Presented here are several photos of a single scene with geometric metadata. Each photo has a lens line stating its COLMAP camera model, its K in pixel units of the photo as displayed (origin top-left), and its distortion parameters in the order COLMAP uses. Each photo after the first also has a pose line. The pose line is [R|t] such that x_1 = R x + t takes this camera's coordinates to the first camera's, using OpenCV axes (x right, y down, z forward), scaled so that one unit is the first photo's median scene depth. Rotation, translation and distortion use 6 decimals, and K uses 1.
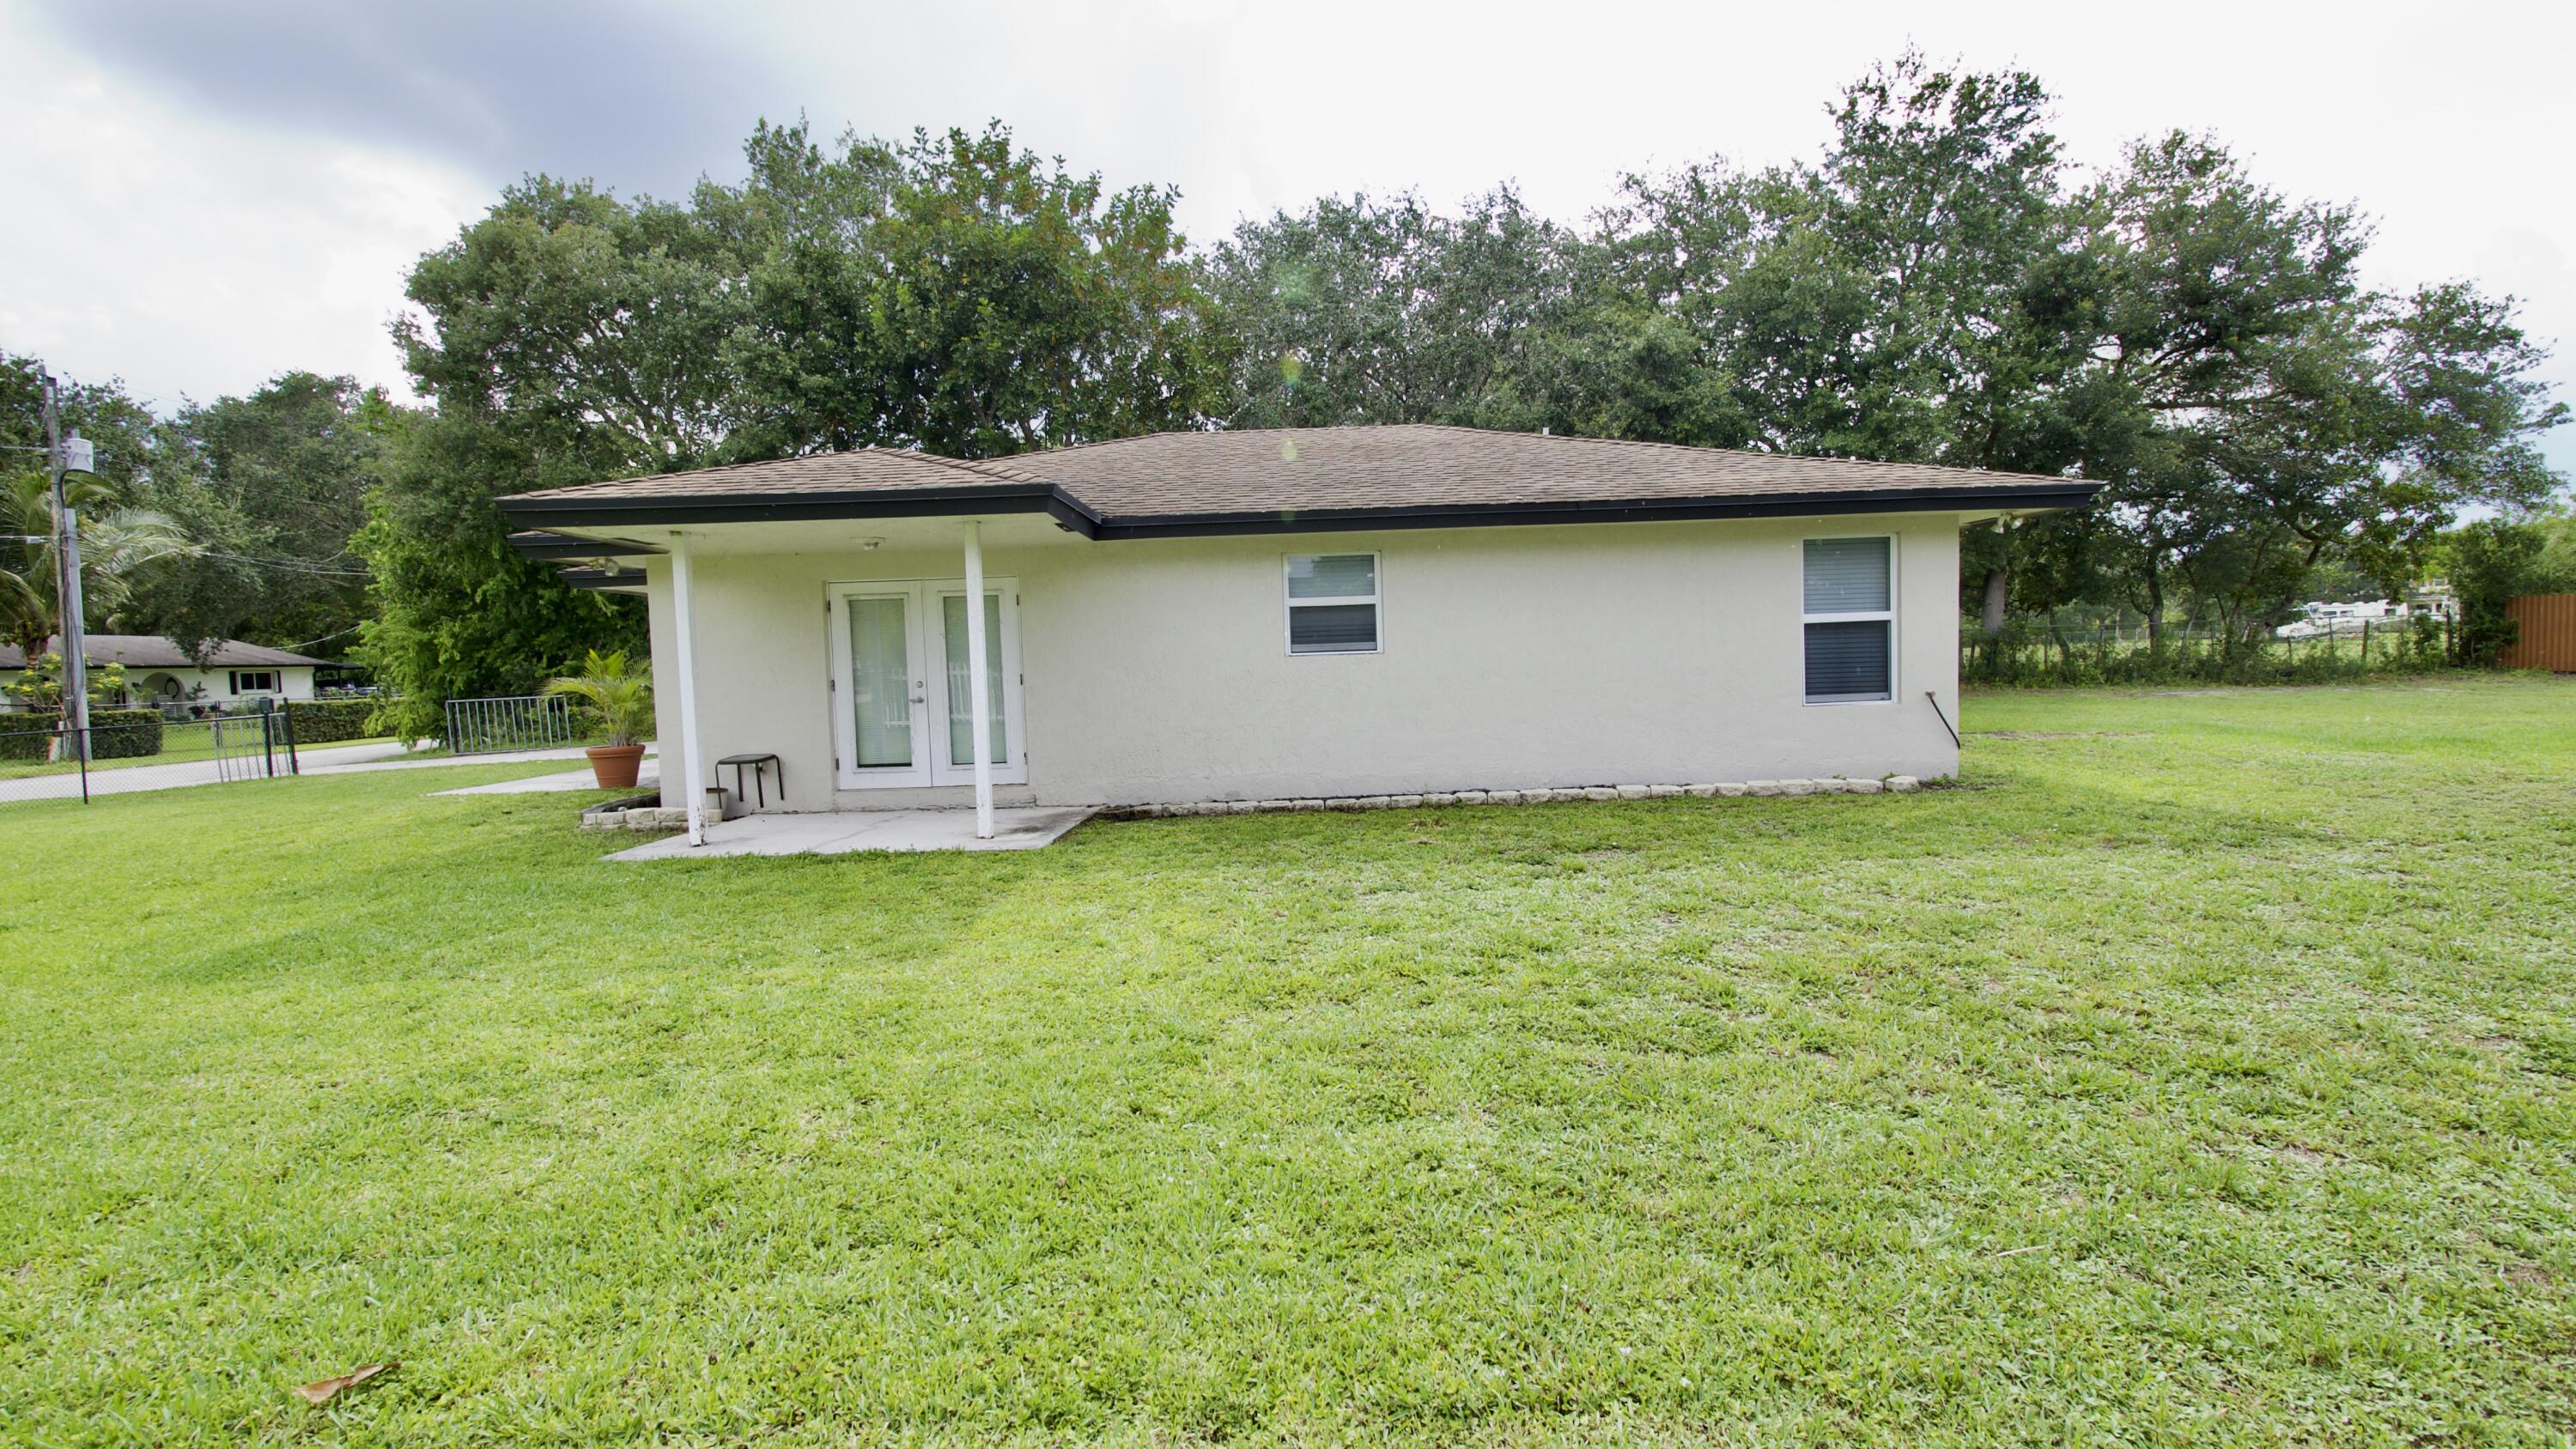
lens RADIAL K [[1094.9, 0, 1285.4], [0, 1094.9, 714.1], [0, 0, 1]] dist [-0.005084, 0.000241]
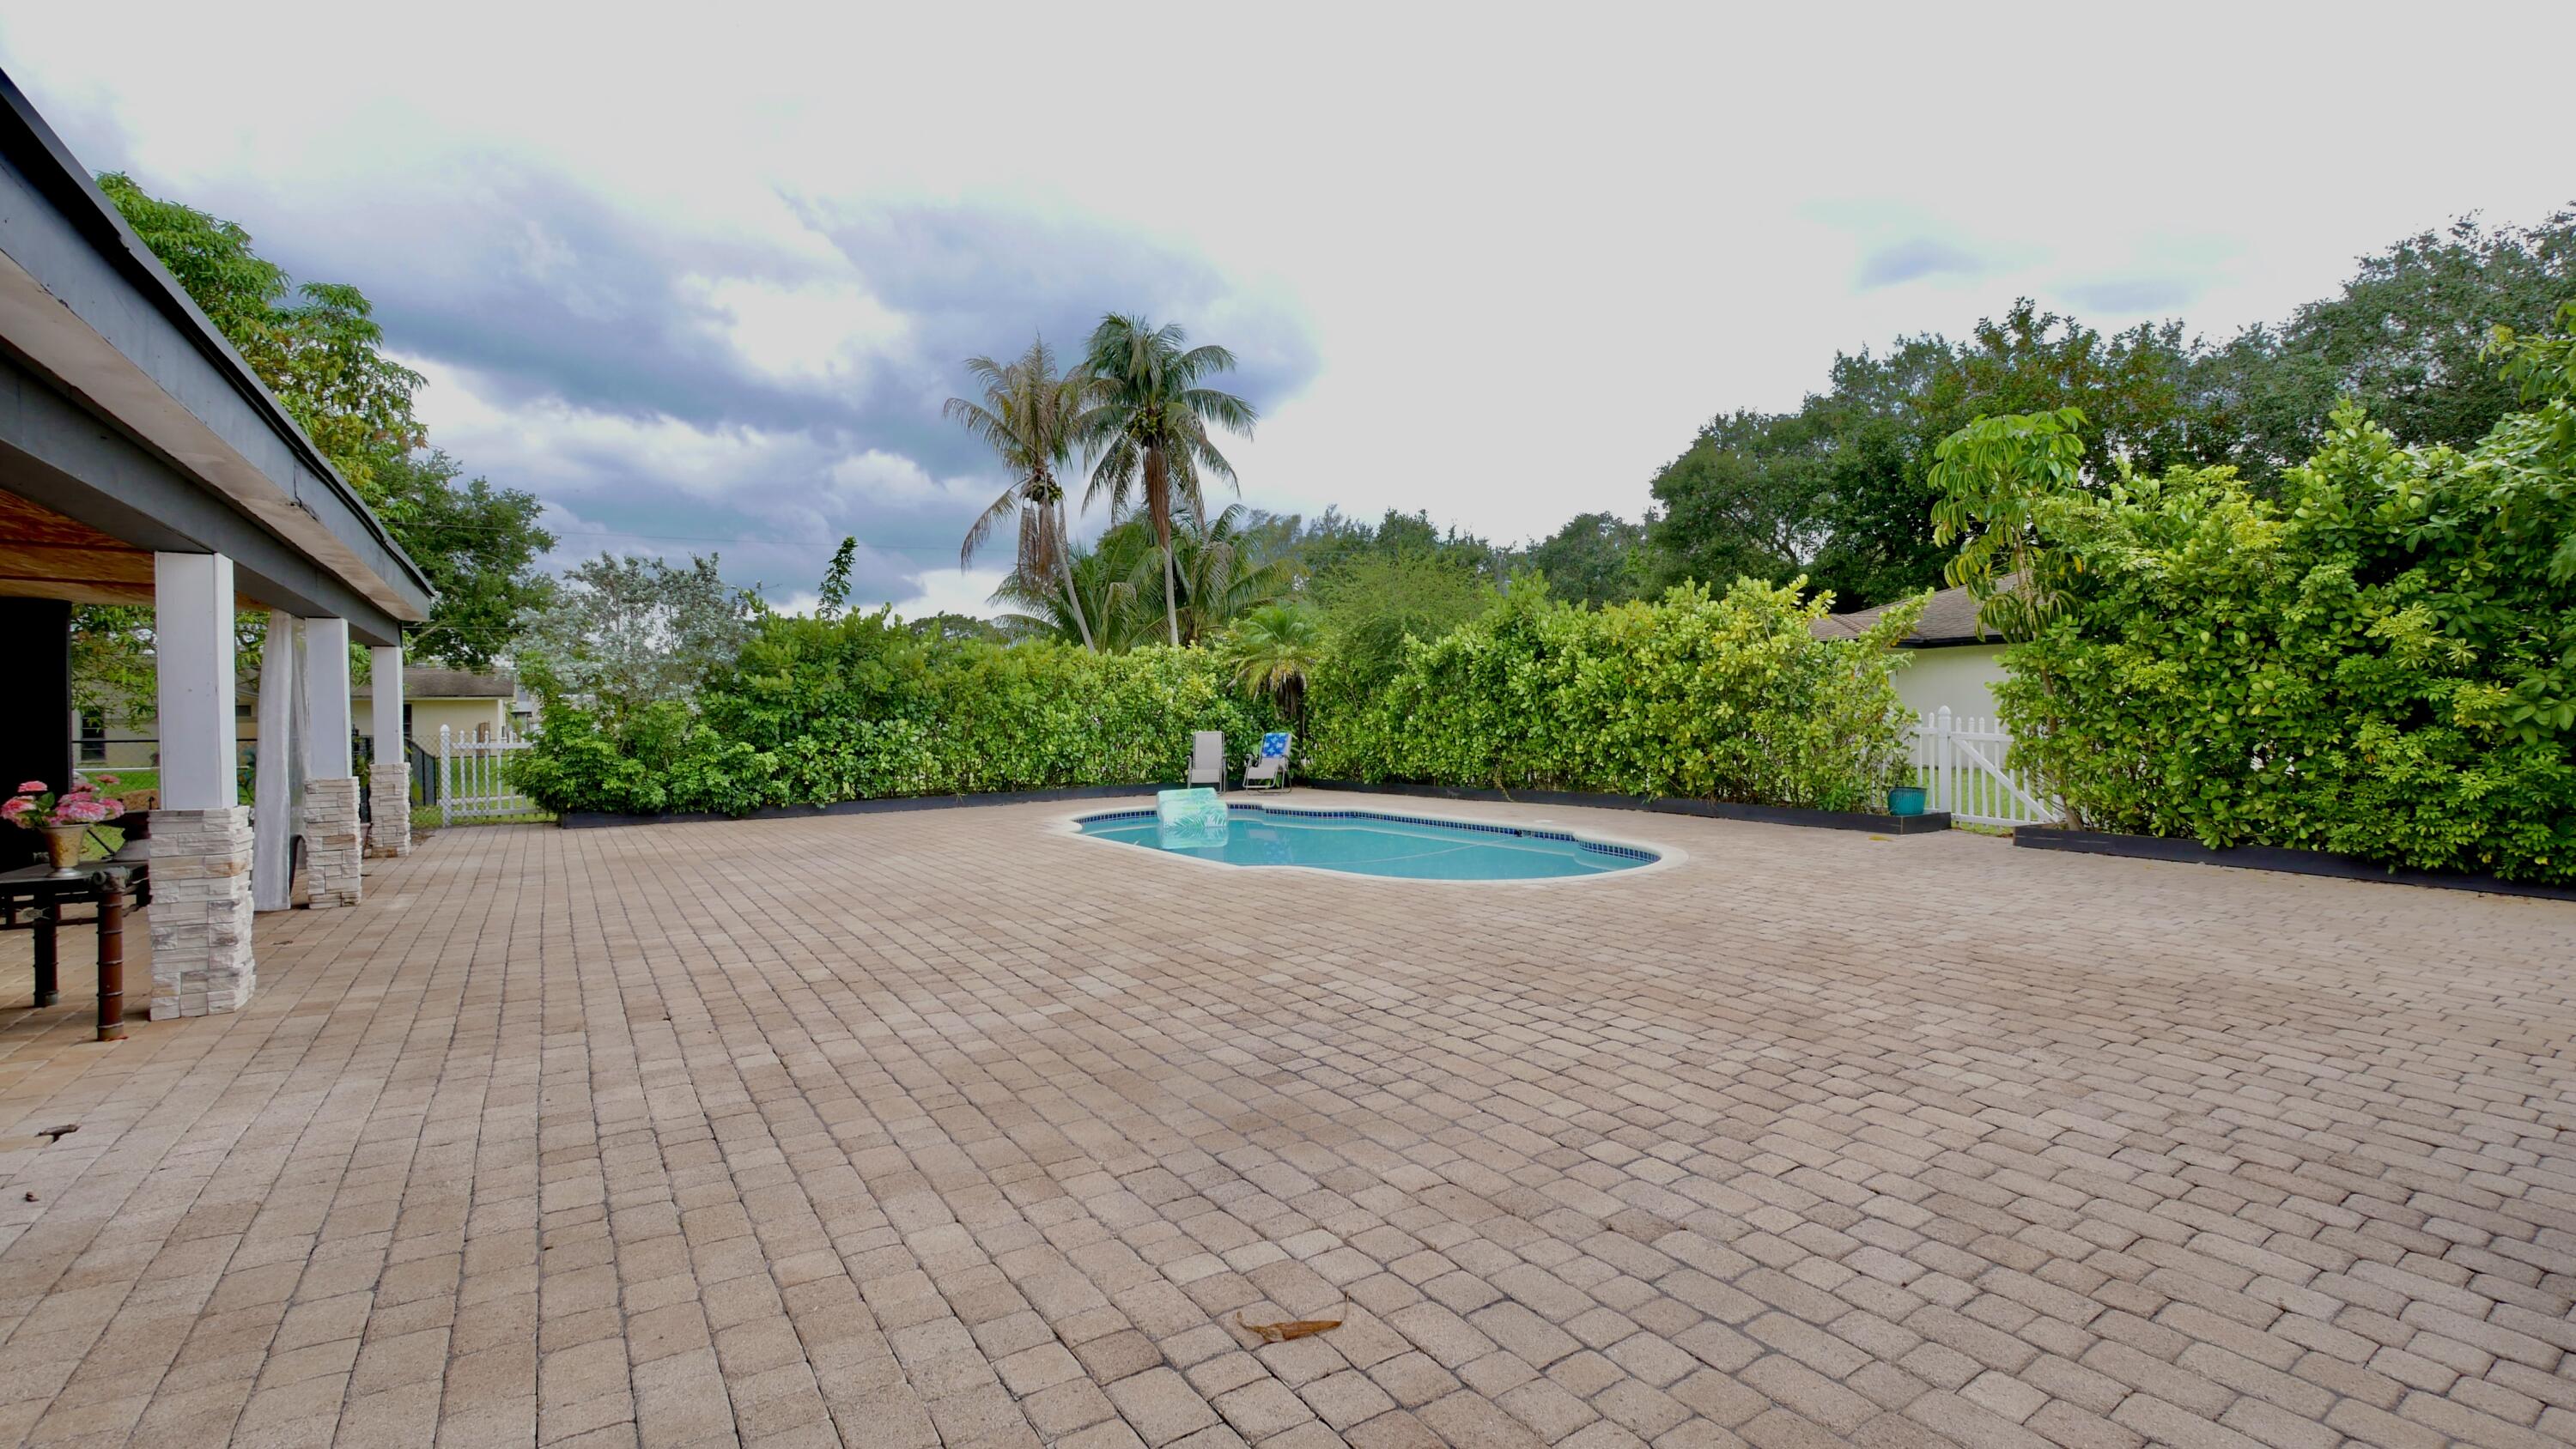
lens RADIAL K [[1094.9, 0, 1285.4], [0, 1094.9, 714.1], [0, 0, 1]] dist [-0.005084, 0.000241]
pose [[0.566494, 0.006038, -0.824043, 0.362097], [-0.022888, 0.999703, -0.008410, 0.014723], [0.823748, 0.023625, 0.566464, -0.535823]]
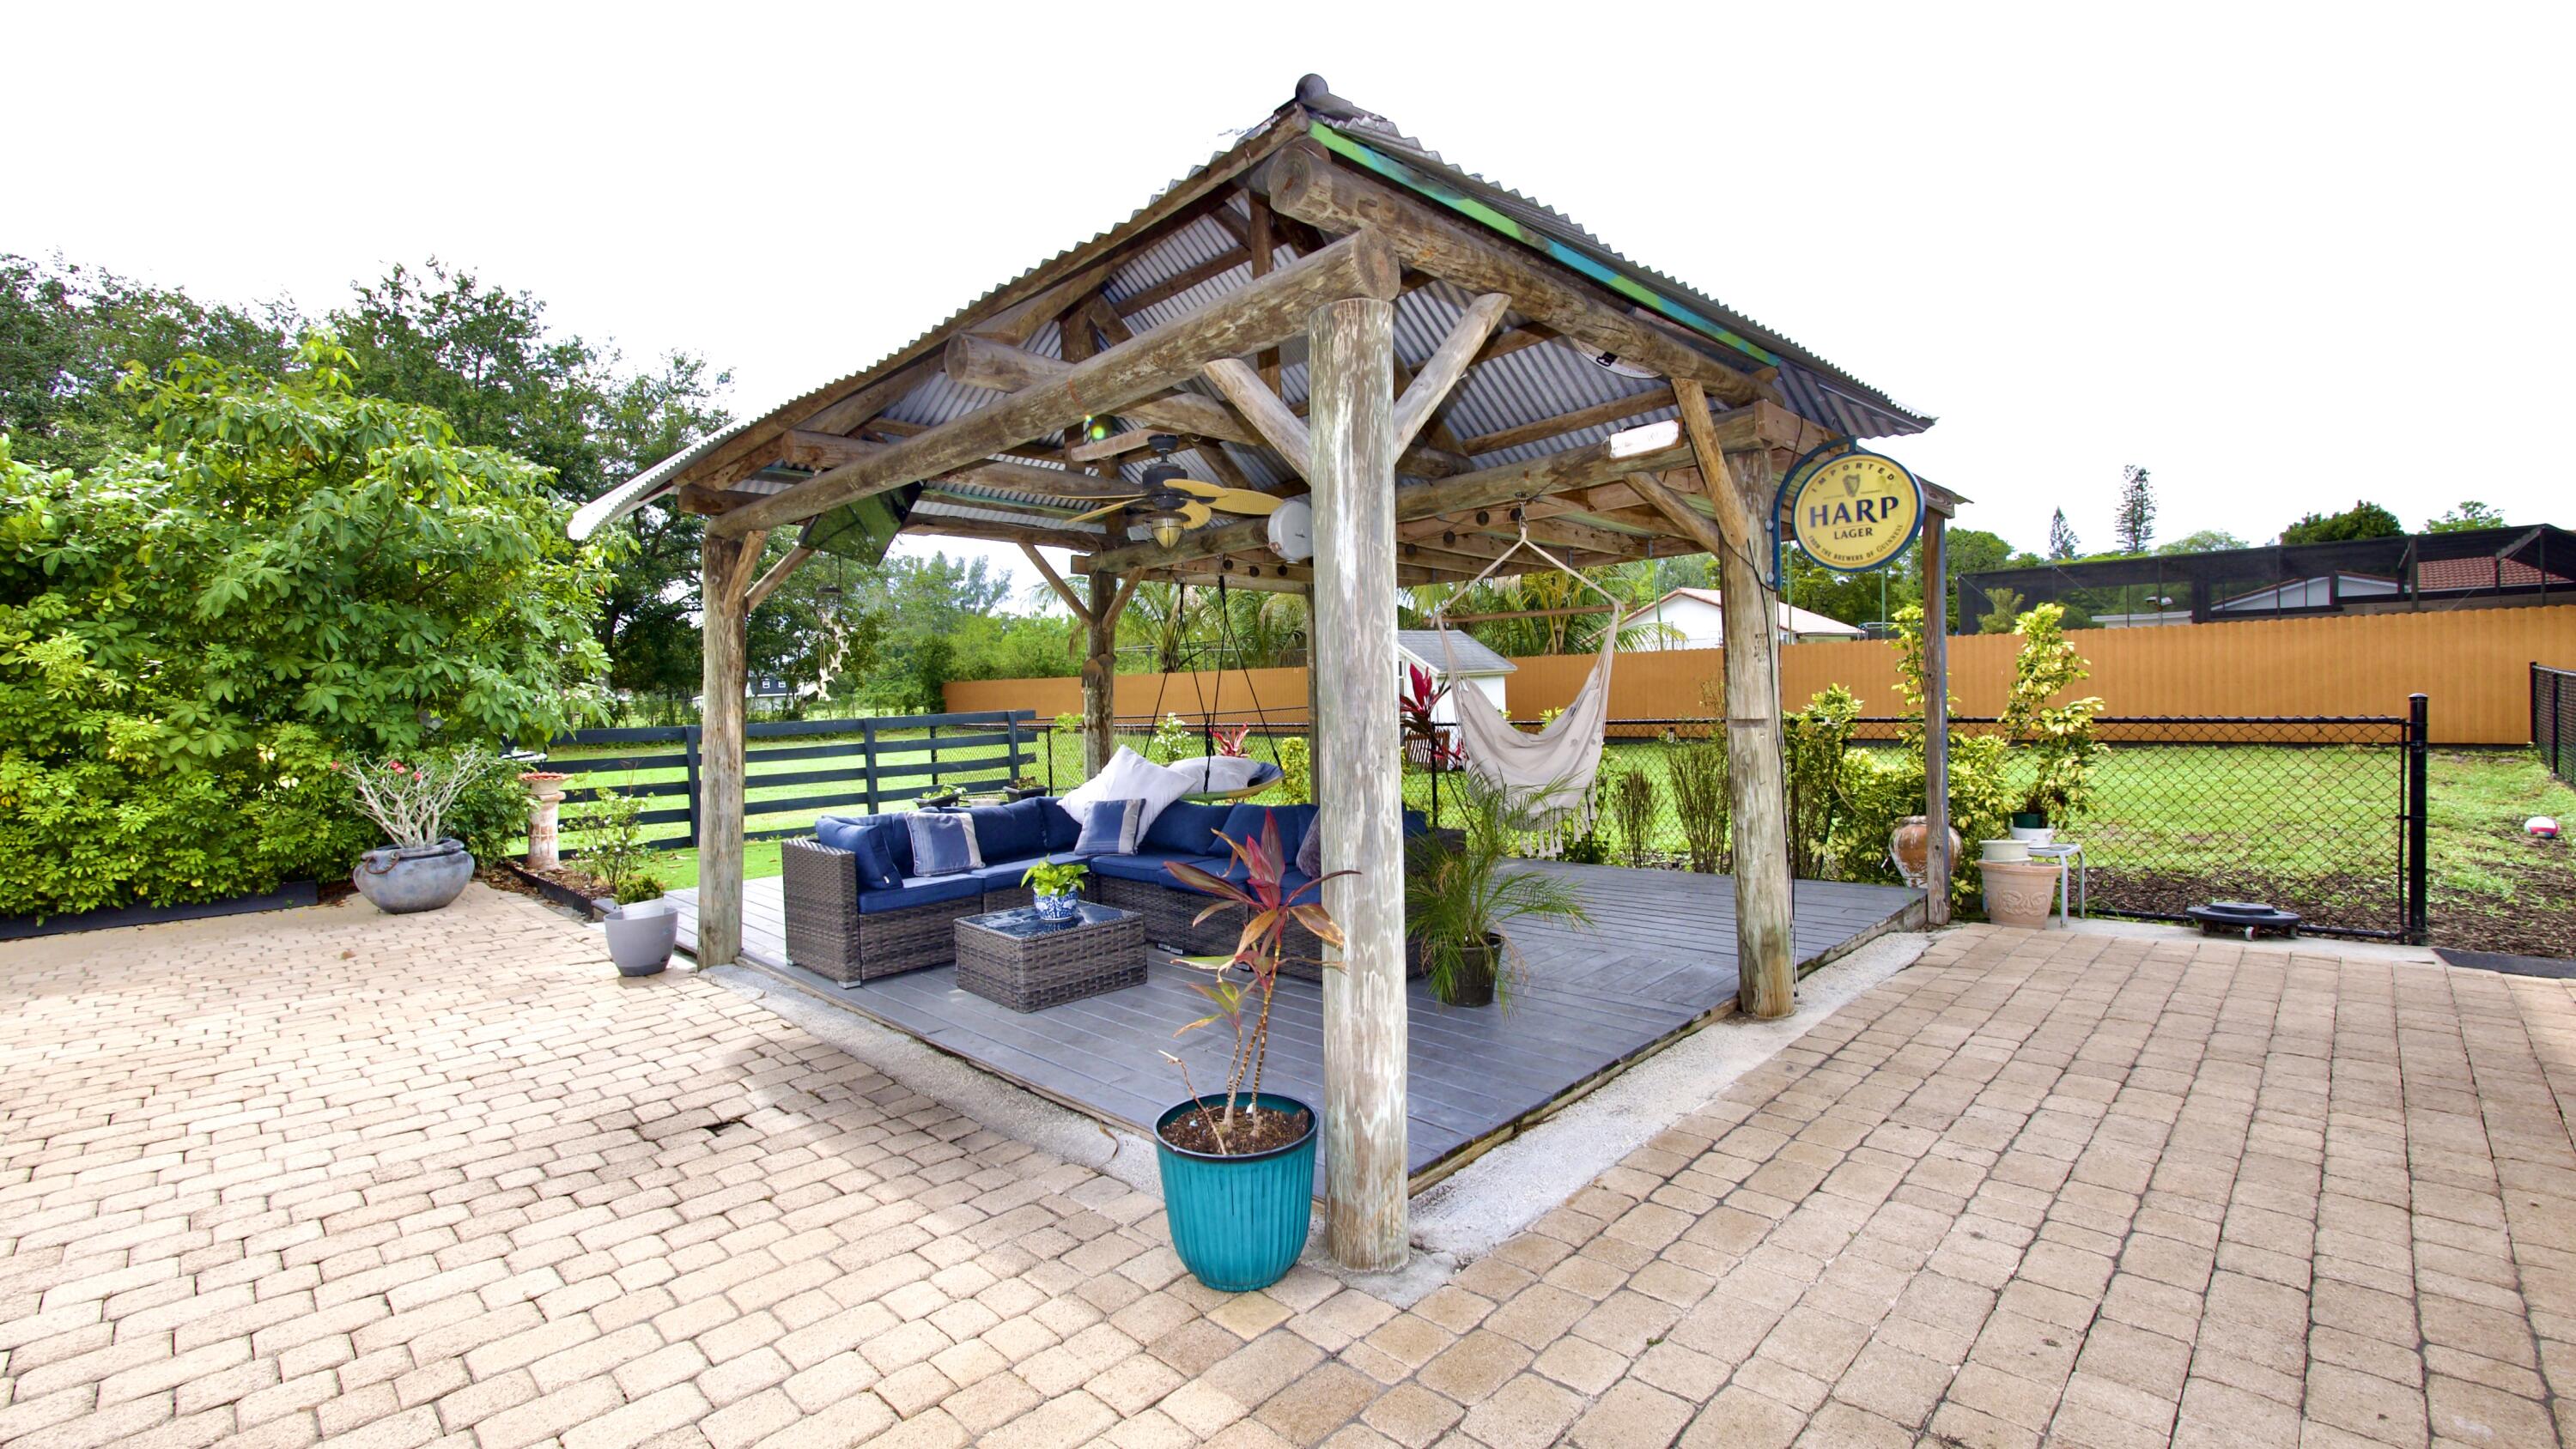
lens RADIAL K [[1094.9, 0, 1285.4], [0, 1094.9, 714.1], [0, 0, 1]] dist [-0.005084, 0.000241]
pose [[0.694457, -0.029929, 0.718912, 0.308826], [0.052894, 0.998555, -0.009524, 0.015359], [-0.717587, 0.044640, 0.695036, -0.529268]]
